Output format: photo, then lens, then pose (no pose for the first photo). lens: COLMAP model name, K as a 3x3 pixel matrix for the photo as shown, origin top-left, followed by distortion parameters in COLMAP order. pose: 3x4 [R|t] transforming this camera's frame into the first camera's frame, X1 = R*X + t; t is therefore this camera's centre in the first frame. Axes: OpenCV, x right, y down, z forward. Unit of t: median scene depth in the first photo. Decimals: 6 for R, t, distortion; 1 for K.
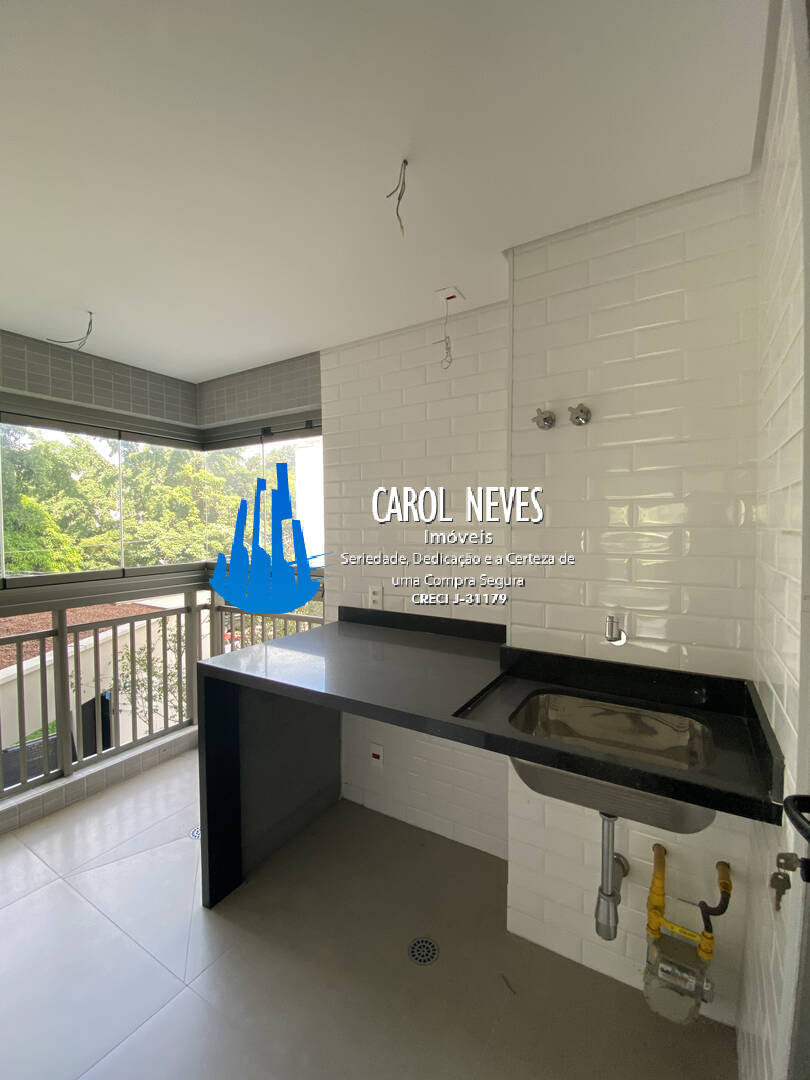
lens RADIAL K [[460.0, 0, 407.9], [0, 460.0, 540.6], [0, 0, 1]] dist [0.001559, -0.013179]
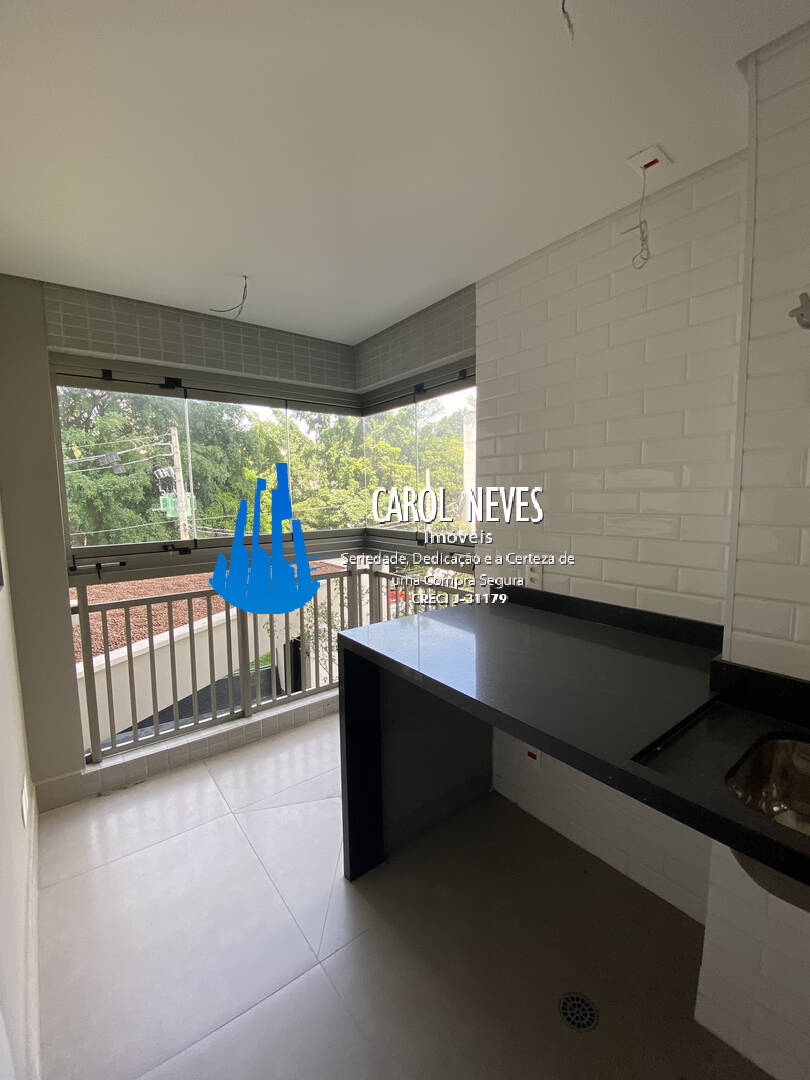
lens RADIAL K [[452.5, 0, 405.0], [0, 452.5, 540.0], [0, 0, 1]] dist [0.058986, -0.040425]
pose [[0.930002, 0.030804, -0.366262, 0.010038], [-0.004614, 0.997382, 0.072169, 0.000702], [0.367526, -0.065428, 0.927709, 0.103185]]
